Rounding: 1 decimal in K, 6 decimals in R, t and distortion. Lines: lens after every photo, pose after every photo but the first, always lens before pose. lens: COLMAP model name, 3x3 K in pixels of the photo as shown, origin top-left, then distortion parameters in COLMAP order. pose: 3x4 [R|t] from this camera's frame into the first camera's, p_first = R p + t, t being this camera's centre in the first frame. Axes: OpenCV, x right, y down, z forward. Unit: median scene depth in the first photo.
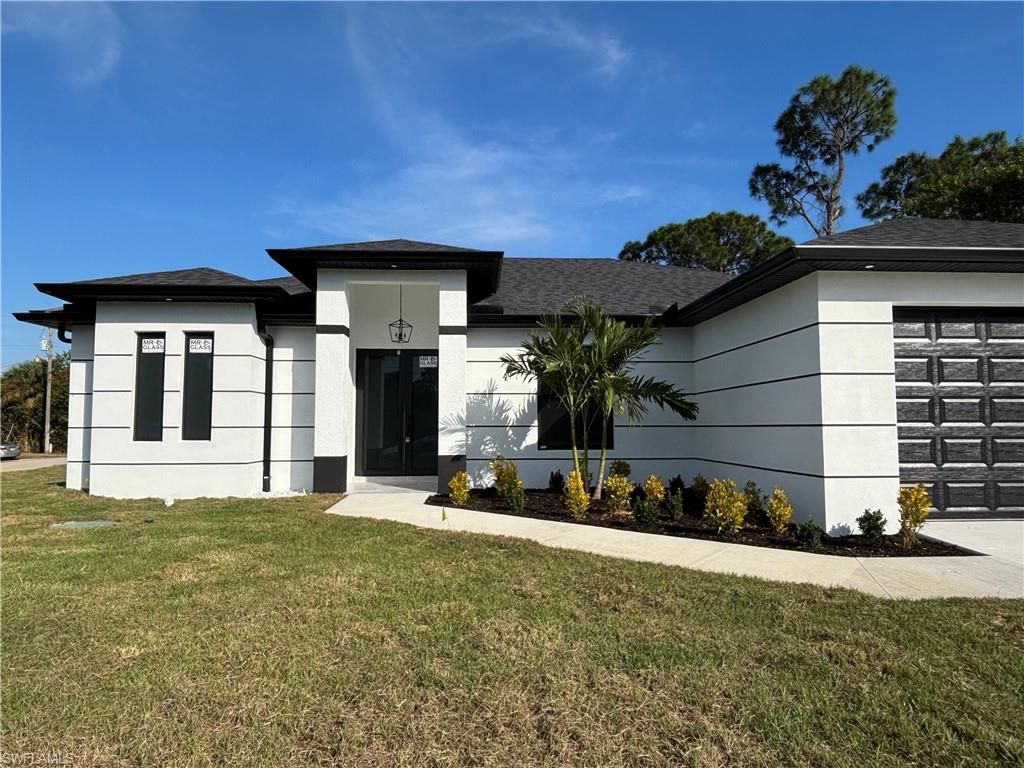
lens RADIAL K [[639.9, 0, 508.9], [0, 639.9, 370.2], [0, 0, 1]] dist [0.001256, -0.012487]
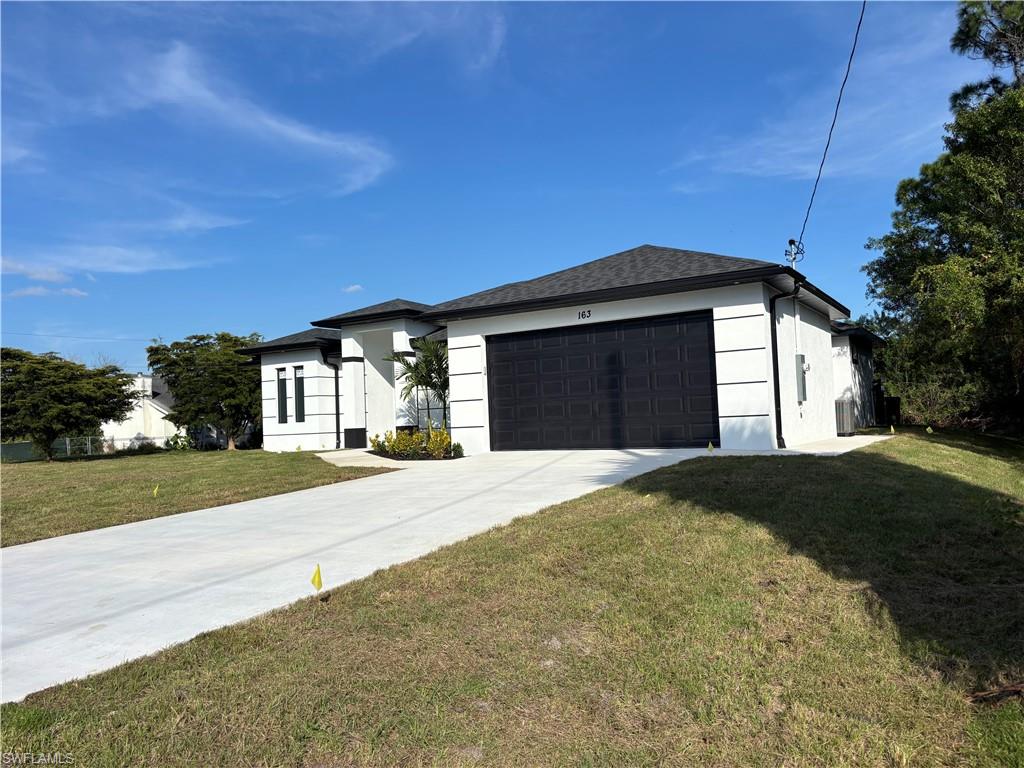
lens RADIAL K [[786.8, 0, 505.3], [0, 786.8, 375.9], [0, 0, 1]] dist [-0.001828, 0.011478]
pose [[0.825873, -0.063840, -0.560231, 1.331878], [0.084887, 0.996323, 0.011603, -0.005252], [0.557430, -0.057139, 0.828255, -0.606320]]
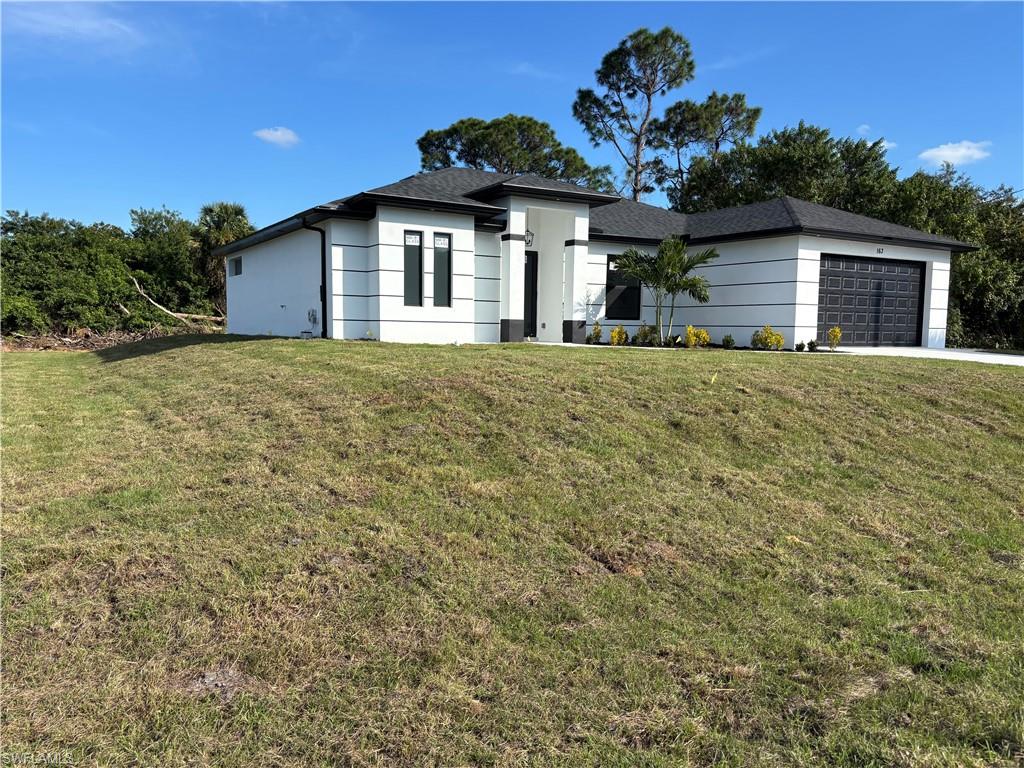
lens RADIAL K [[786.8, 0, 509.4], [0, 786.8, 386.0], [0, 0, 1]] dist [-0.001828, 0.011478]
pose [[0.873093, -0.021335, 0.487086, -1.211919], [-0.056618, 0.987846, 0.144756, 0.016995], [-0.484255, -0.153964, 0.861274, -0.666028]]
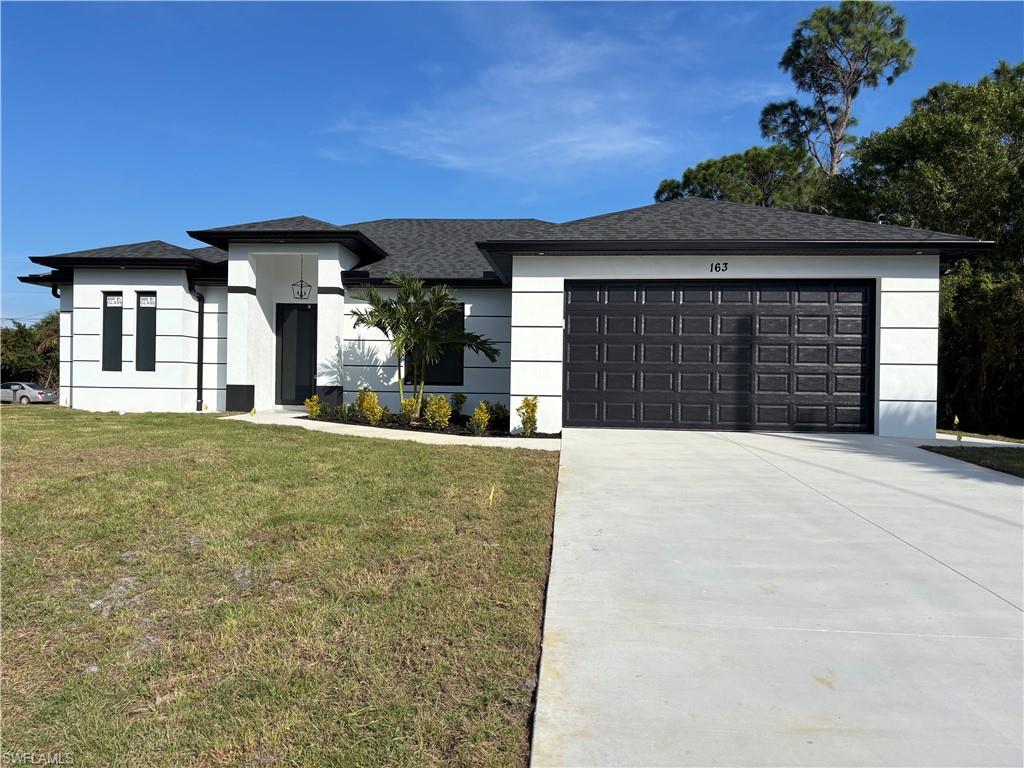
lens RADIAL K [[786.8, 0, 514.4], [0, 786.8, 380.5], [0, 0, 1]] dist [-0.001828, 0.011478]
pose [[0.992737, 0.018234, -0.118913, 0.478376], [-0.009445, 0.997209, 0.074057, -0.002431], [0.119932, -0.072396, 0.990139, -0.553174]]
